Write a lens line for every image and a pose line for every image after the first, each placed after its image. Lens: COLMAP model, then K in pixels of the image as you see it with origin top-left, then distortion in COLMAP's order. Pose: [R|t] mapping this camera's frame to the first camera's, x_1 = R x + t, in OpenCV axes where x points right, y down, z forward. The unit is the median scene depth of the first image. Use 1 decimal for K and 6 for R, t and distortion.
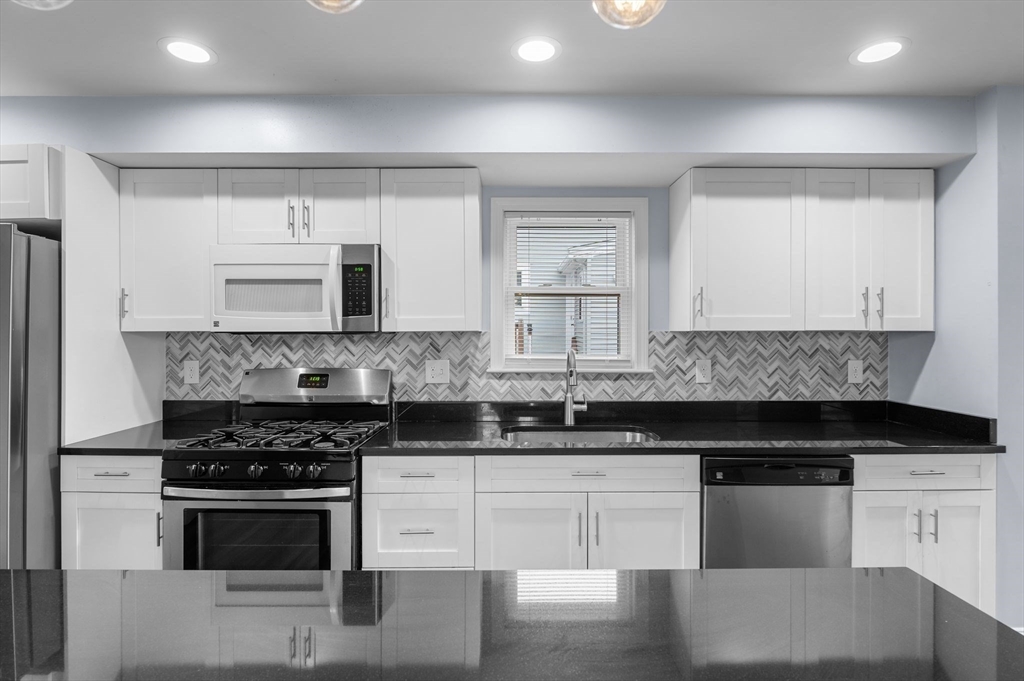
lens RADIAL K [[506.4, 0, 515.1], [0, 506.4, 336.2], [0, 0, 1]] dist [-0.009096, -0.002205]
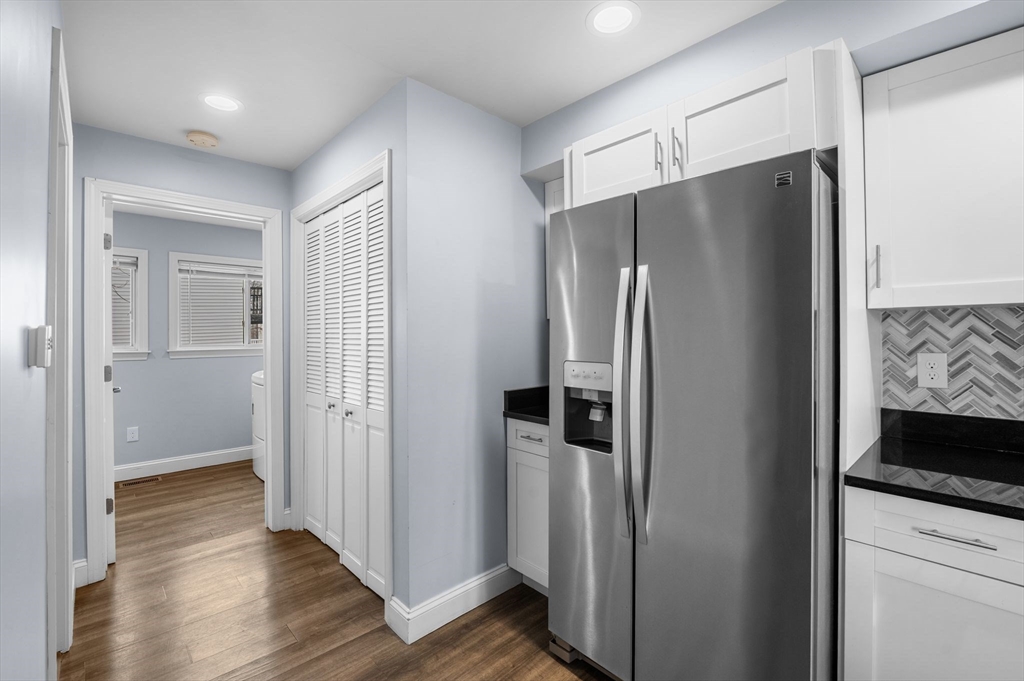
lens RADIAL K [[445.3, 0, 514.6], [0, 445.3, 331.6], [0, 0, 1]] dist [-0.013843, -0.001007]
pose [[0.687279, -0.005753, -0.726371, -0.597843], [-0.001470, 0.999956, -0.009311, 0.025994], [0.726392, 0.007467, 0.687240, 0.196115]]
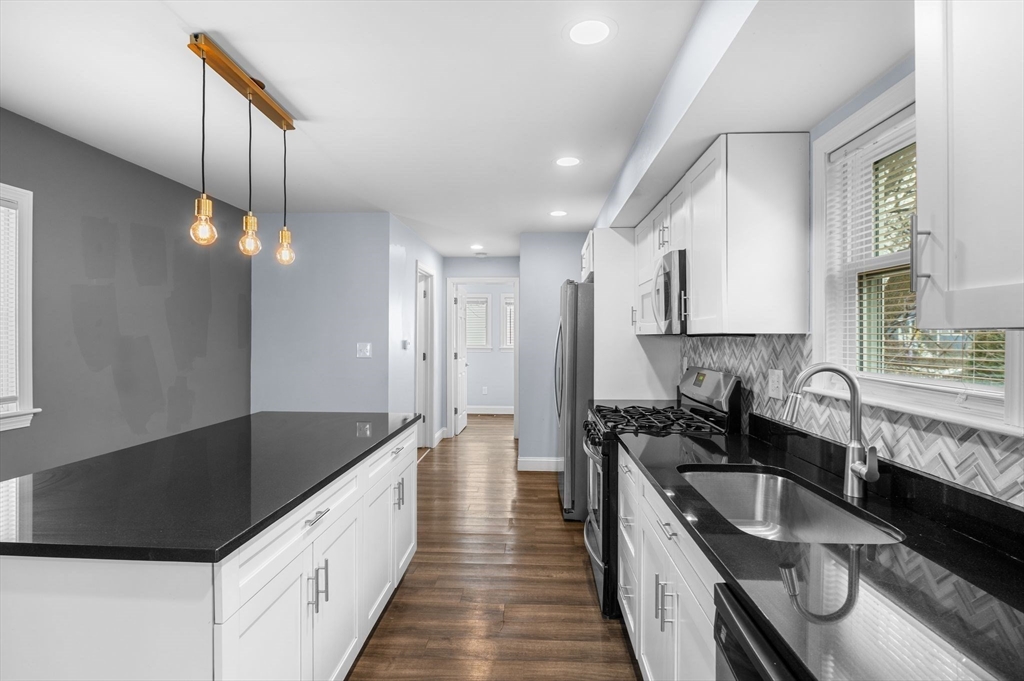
lens RADIAL K [[506.4, 0, 511.9], [0, 506.4, 337.4], [0, 0, 1]] dist [-0.009096, -0.002205]
pose [[-0.053757, 0.004000, -0.998546, 0.673607], [-0.013363, 0.999900, 0.004724, -0.002094], [0.998465, 0.013598, -0.053698, 0.624432]]
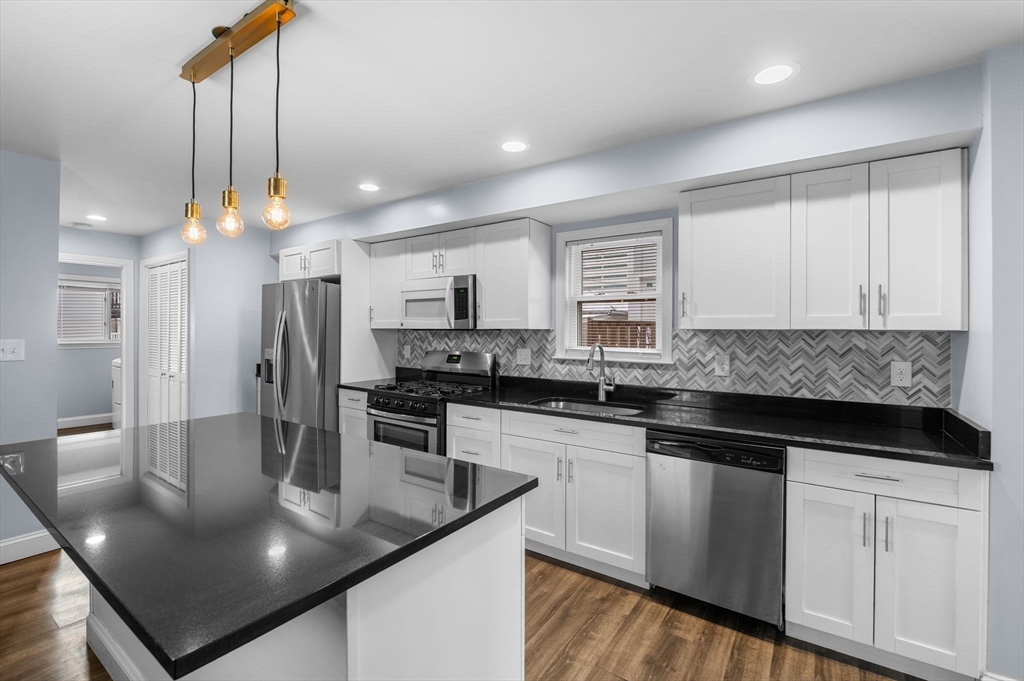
lens RADIAL K [[445.3, 0, 514.1], [0, 445.3, 330.8], [0, 0, 1]] dist [-0.013843, -0.001007]
pose [[0.822123, 0.005413, -0.569284, 0.556201], [-0.010974, 0.999920, -0.006341, 0.003845], [0.569204, 0.011460, 0.822117, -0.072853]]
